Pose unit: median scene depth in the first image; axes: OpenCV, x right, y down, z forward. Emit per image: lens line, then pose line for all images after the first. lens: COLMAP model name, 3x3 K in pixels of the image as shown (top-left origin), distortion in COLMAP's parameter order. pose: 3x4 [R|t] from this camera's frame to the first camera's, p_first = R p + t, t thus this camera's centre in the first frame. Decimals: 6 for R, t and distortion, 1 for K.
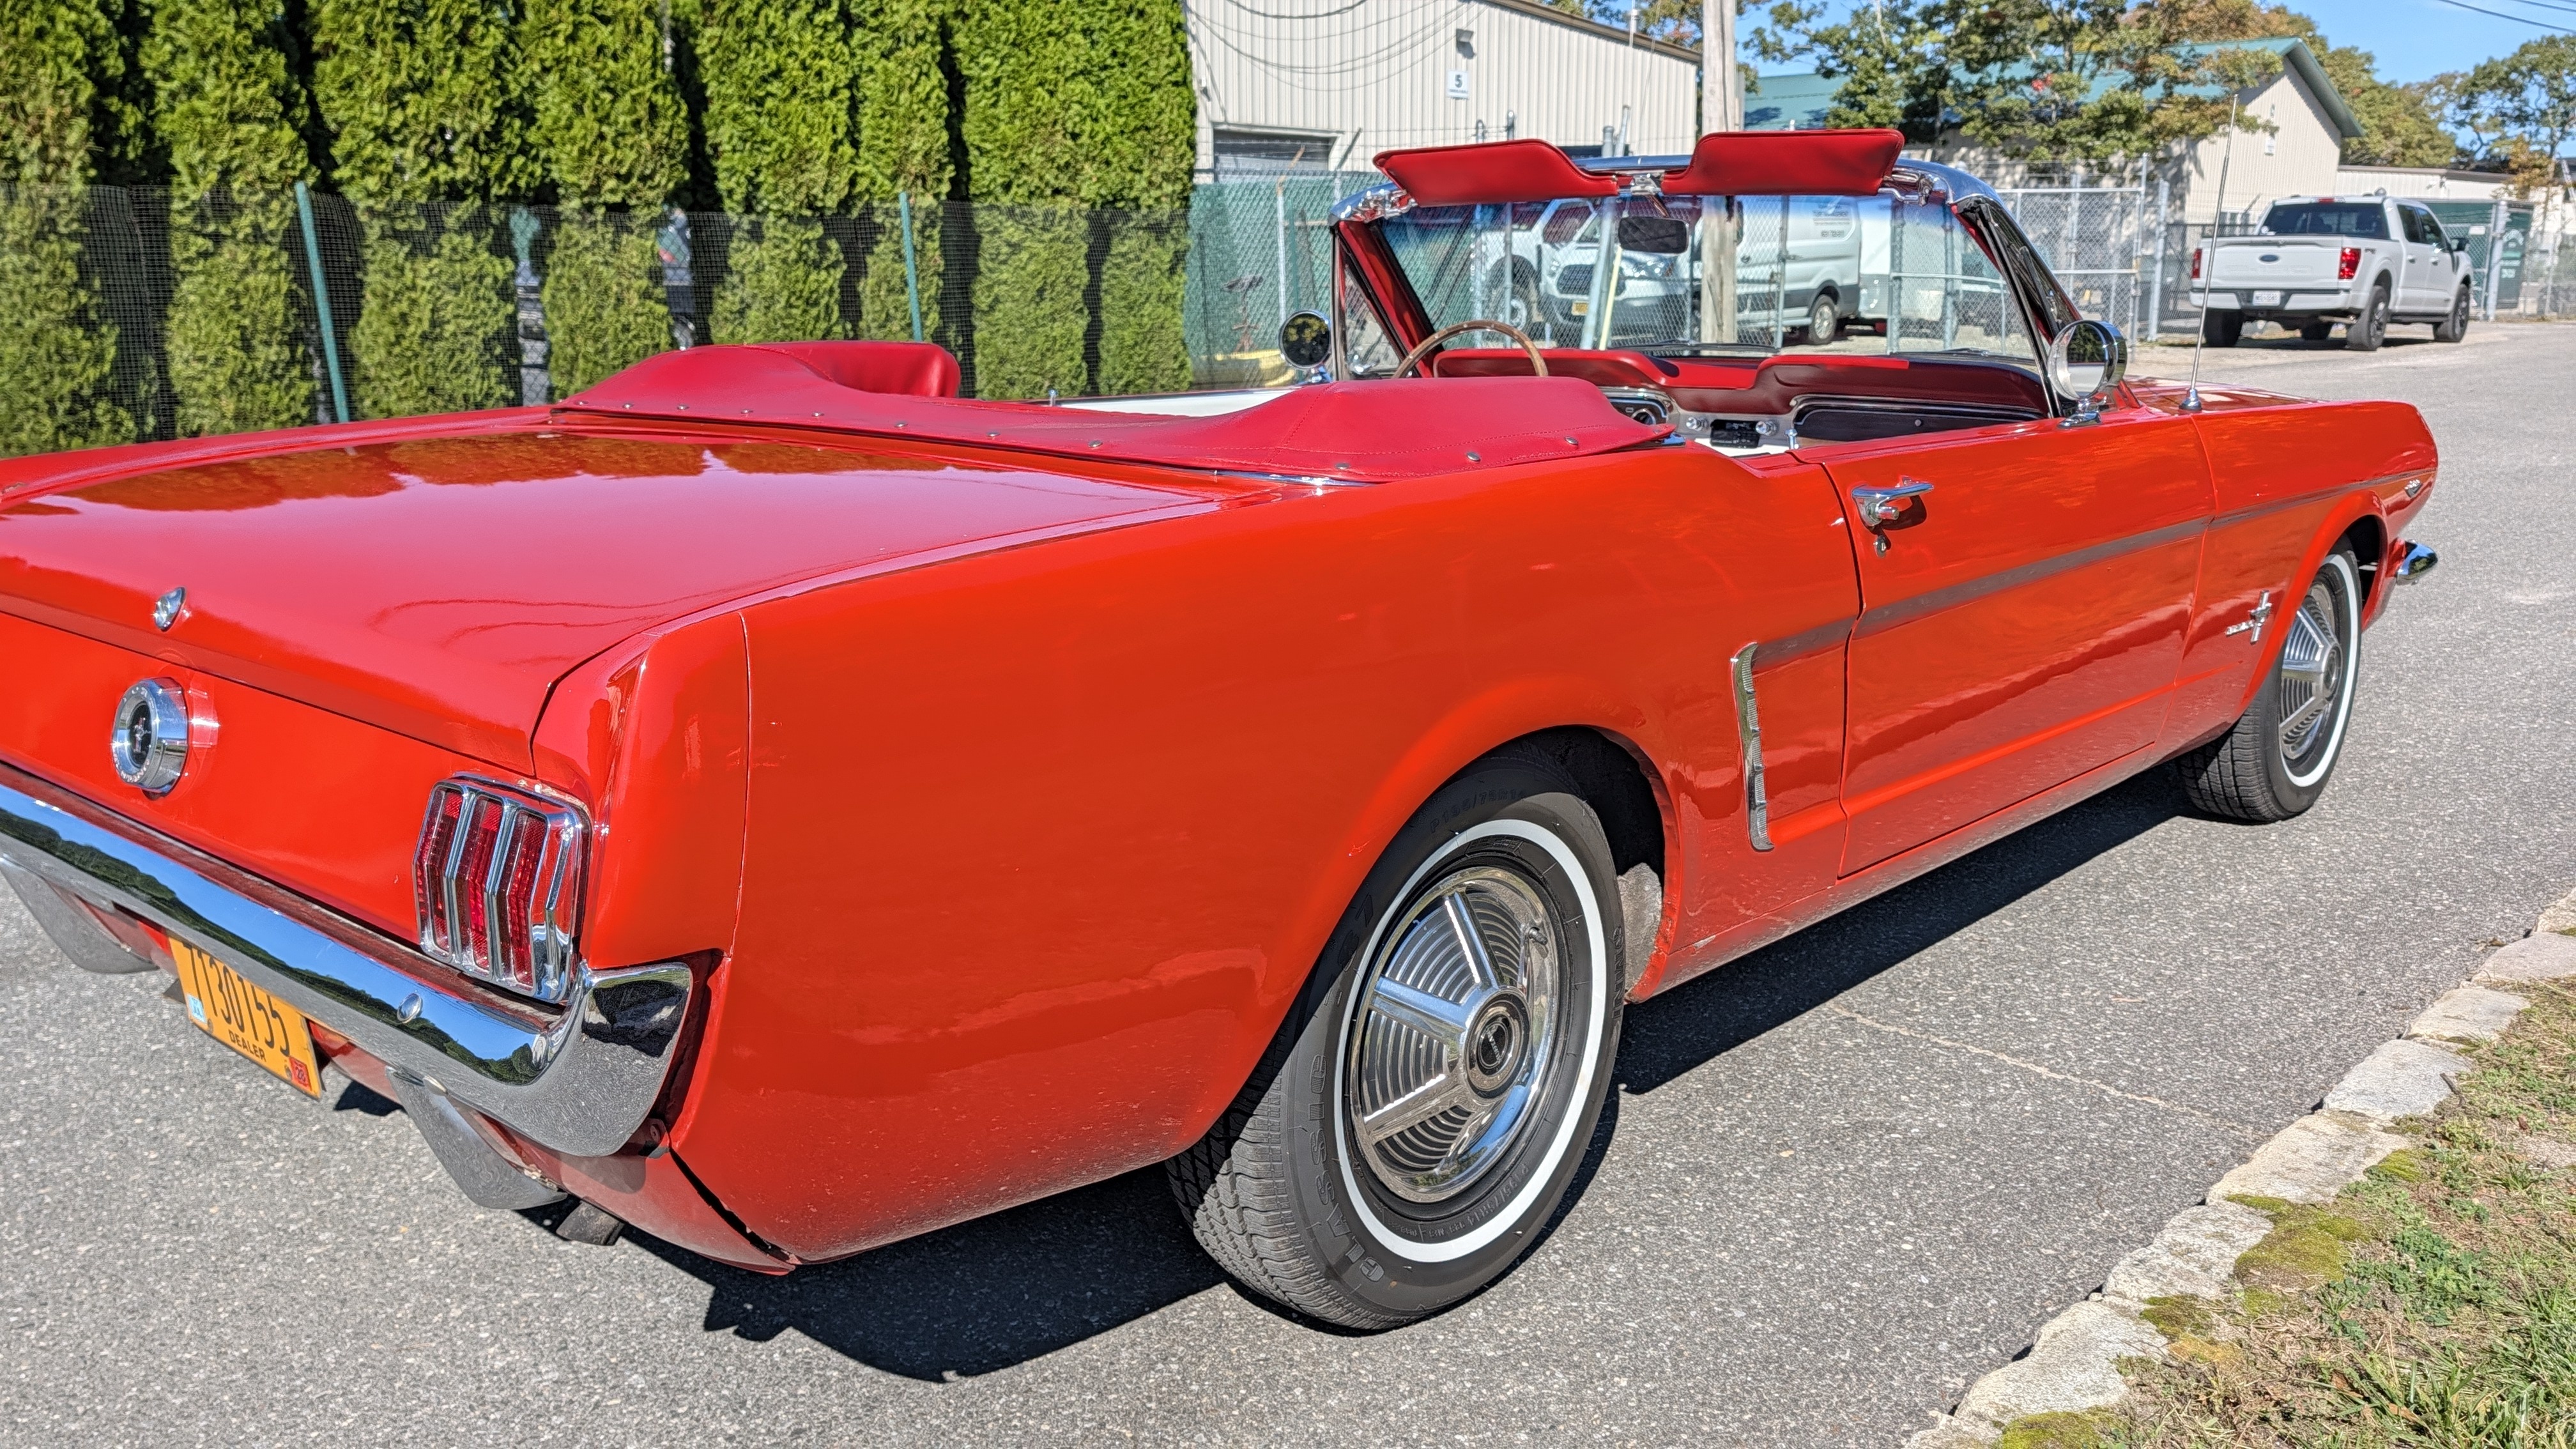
lens RADIAL K [[2102.1, 0, 1283.4], [0, 2102.1, 714.4], [0, 0, 1]] dist [-0.018349, 0.040717]
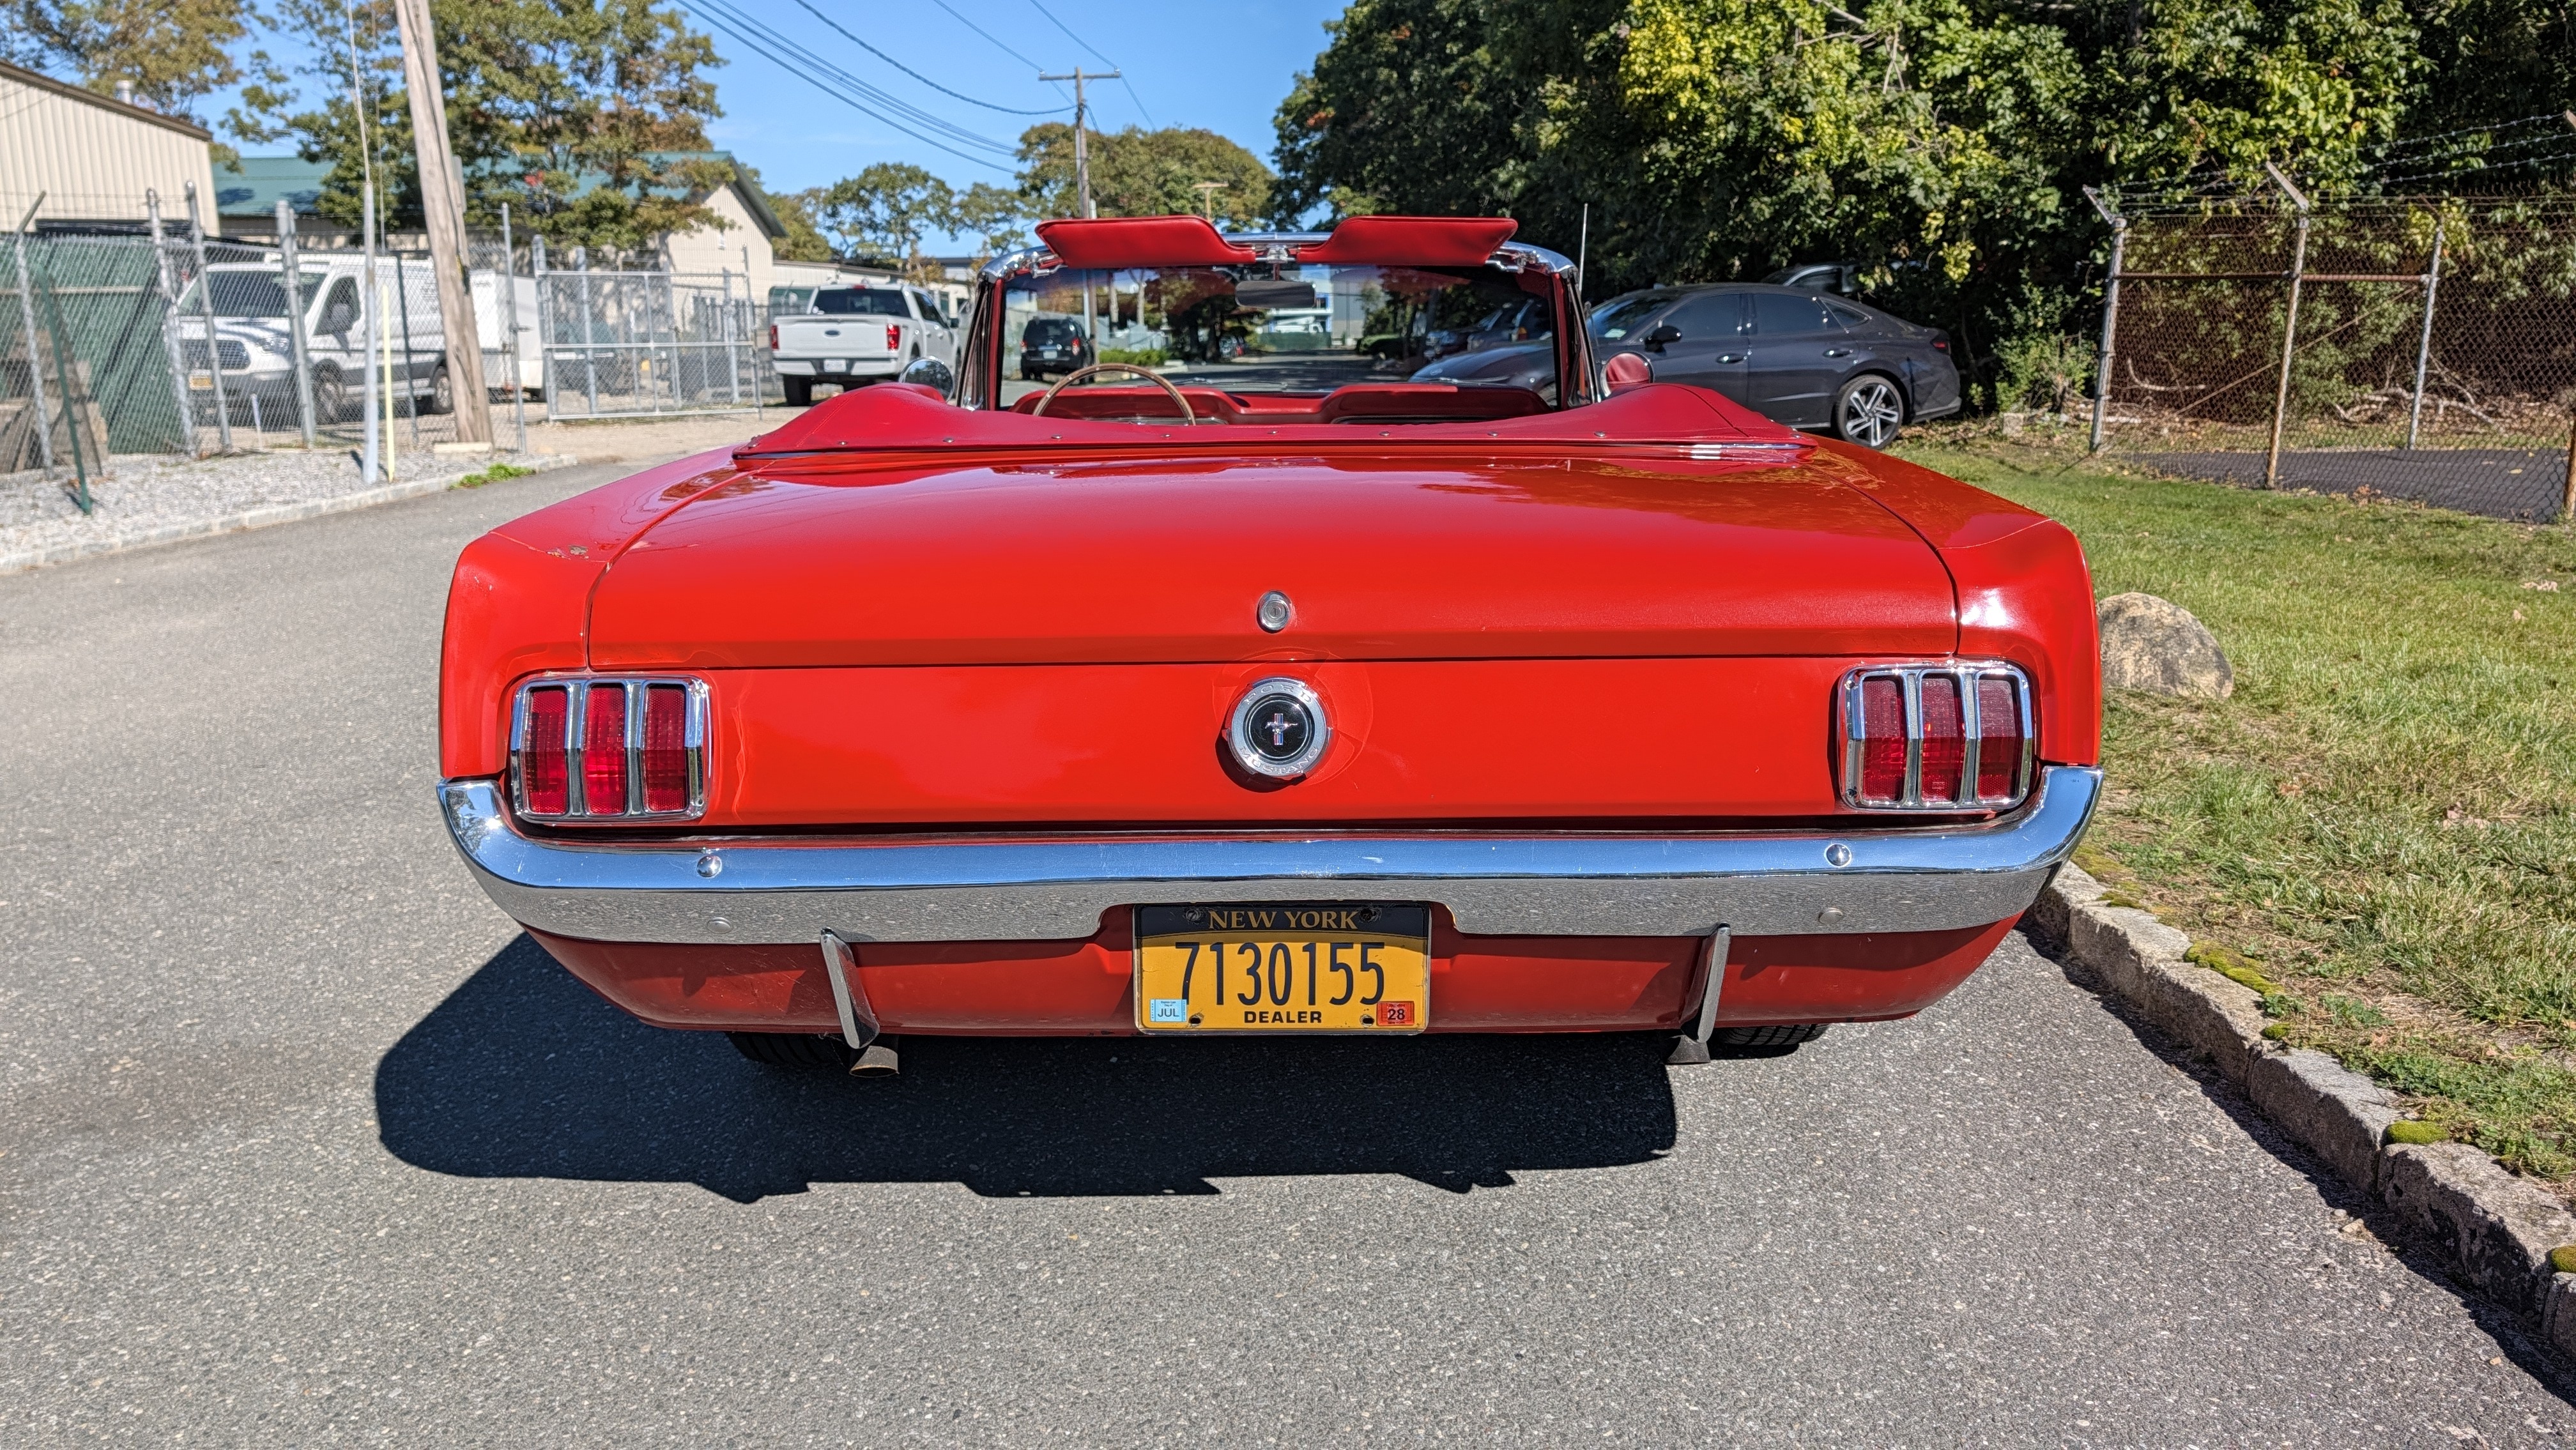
lens RADIAL K [[1862.1, 0, 1286.7], [0, 1862.1, 715.8], [0, 0, 1]] dist [0.016288, -0.012593]
pose [[0.741176, -0.137734, 0.657030, -0.188913], [0.146743, 0.988298, 0.041641, -0.006355], [-0.655076, 0.065551, 0.752714, 0.046597]]
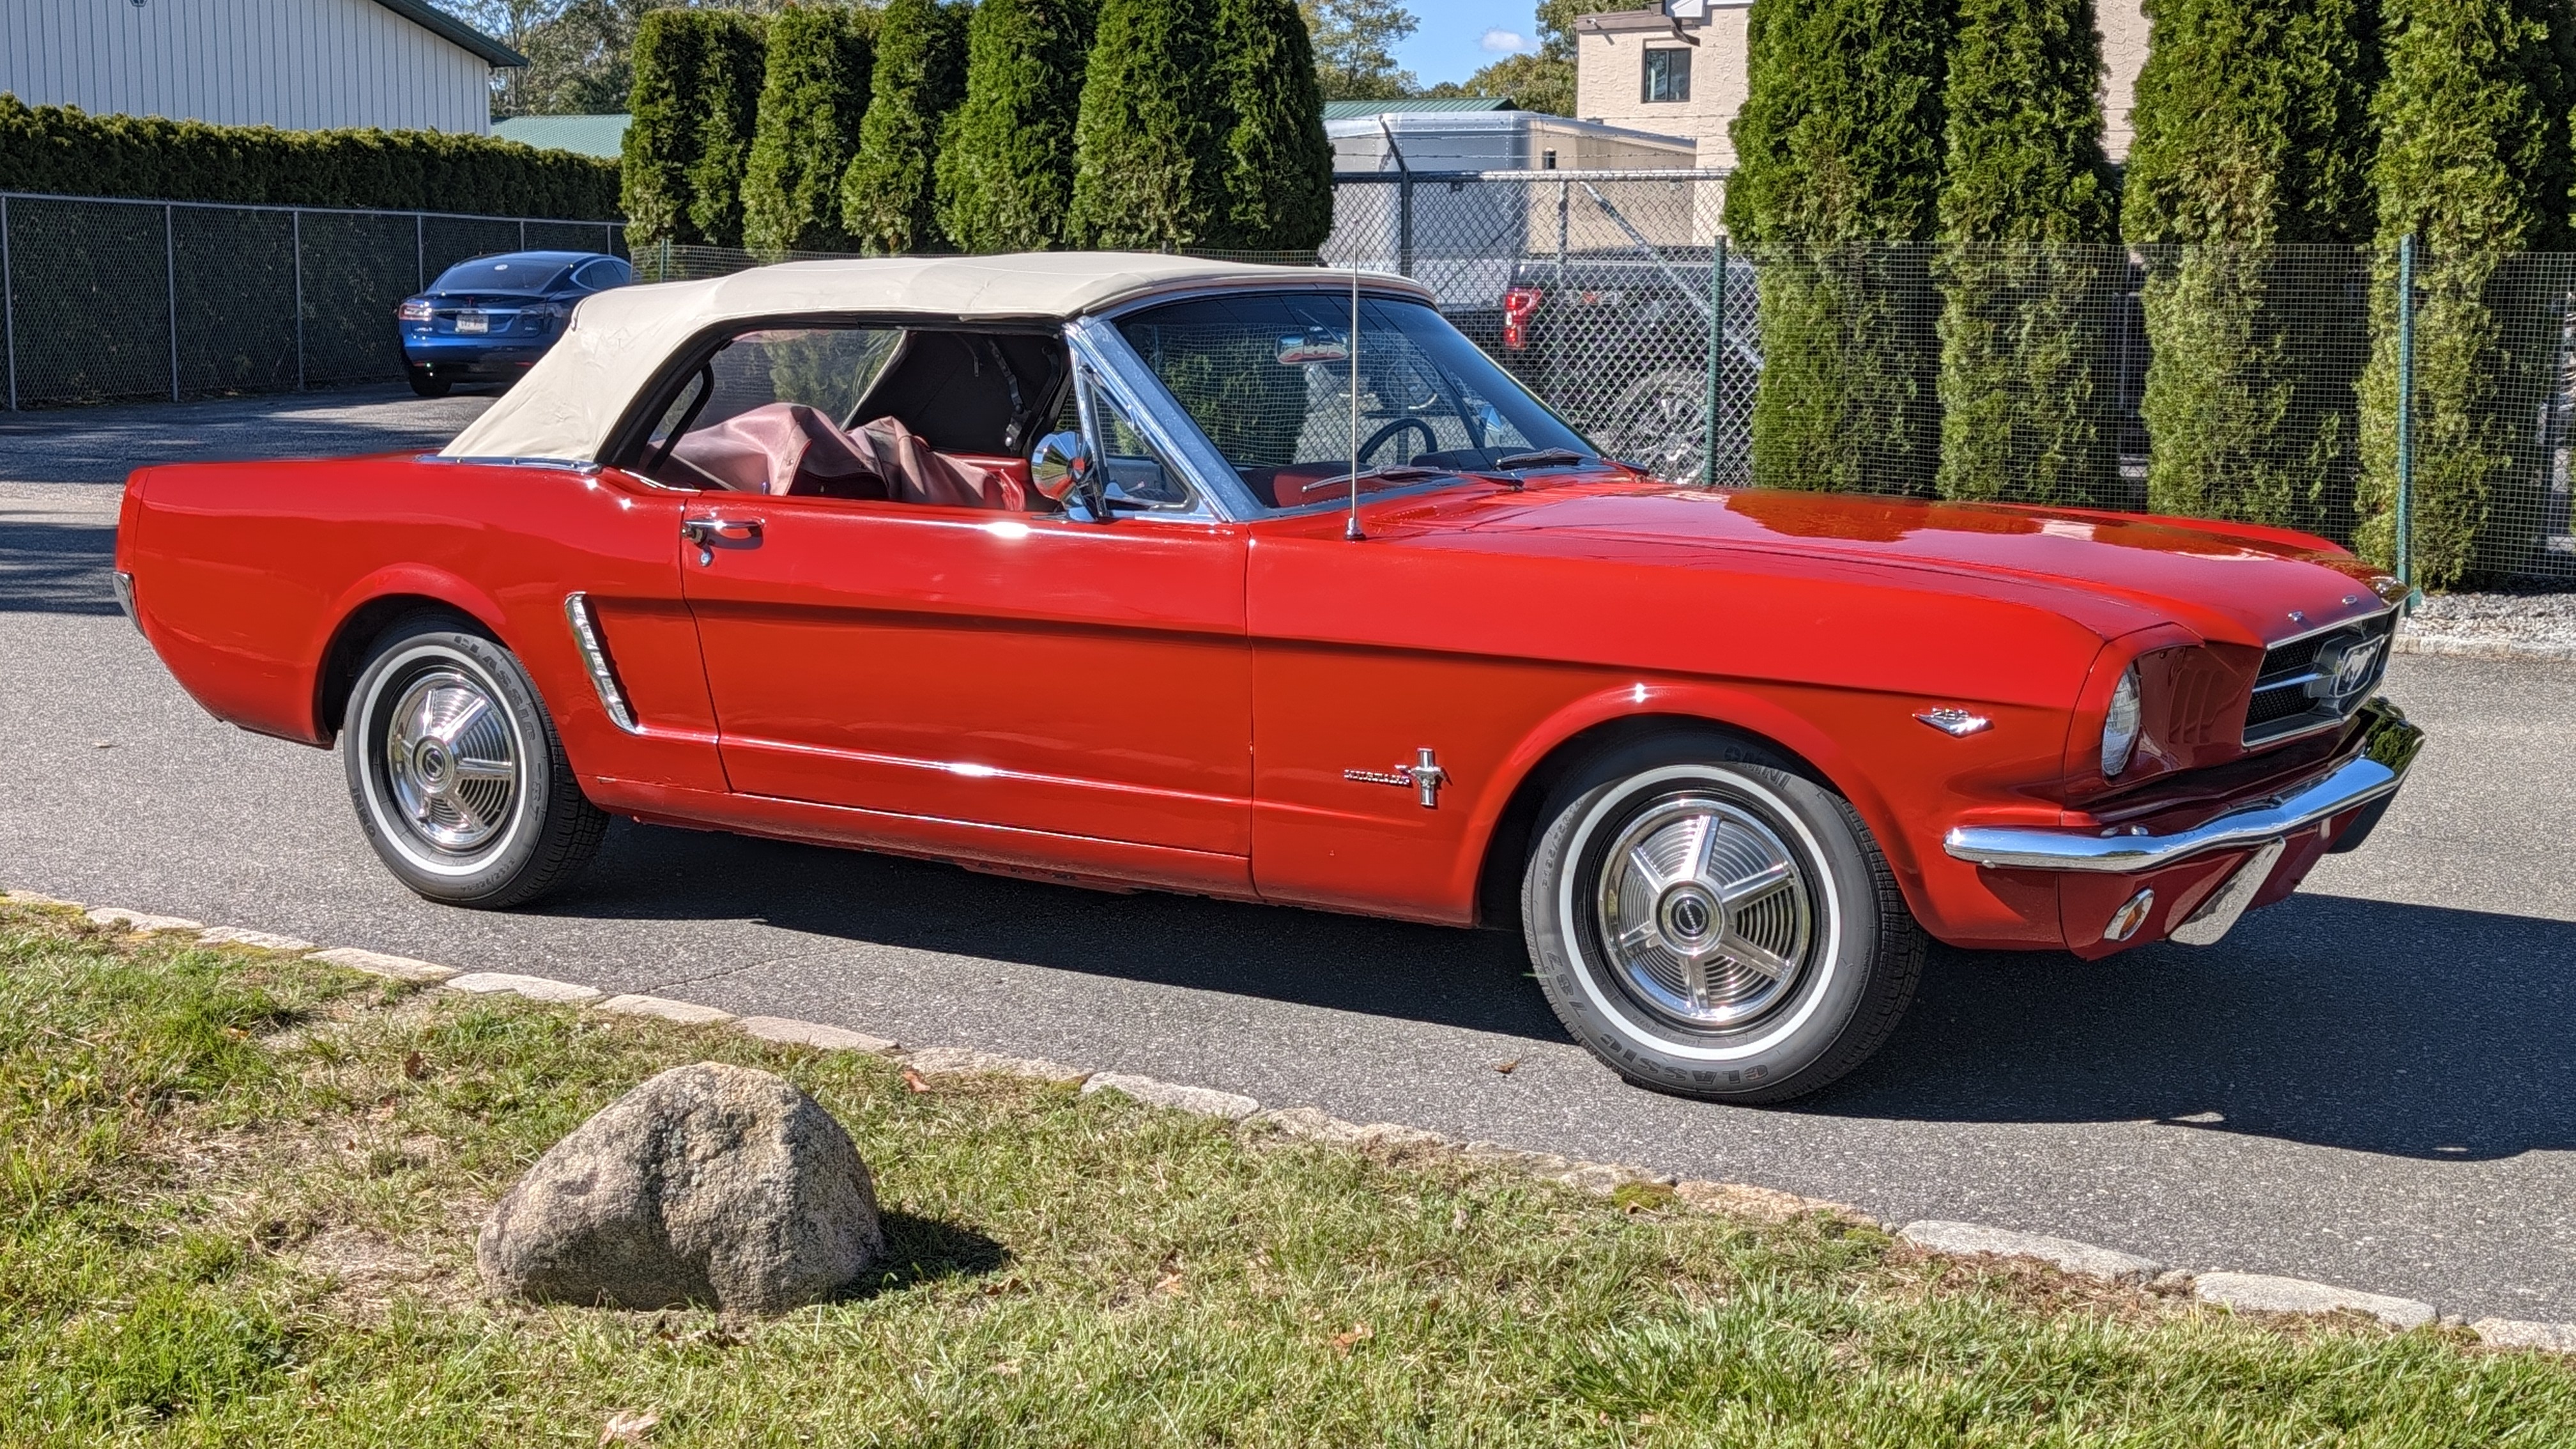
lens RADIAL K [[2910.2, 0, 1288.0], [0, 2910.2, 724.5], [0, 0, 1]] dist [0.172236, -0.639682]
pose [[0.241105, 0.142365, -0.960000, 0.513080], [-0.203222, 0.974658, 0.093499, -0.054901], [0.948983, 0.172550, 0.263927, 0.198321]]
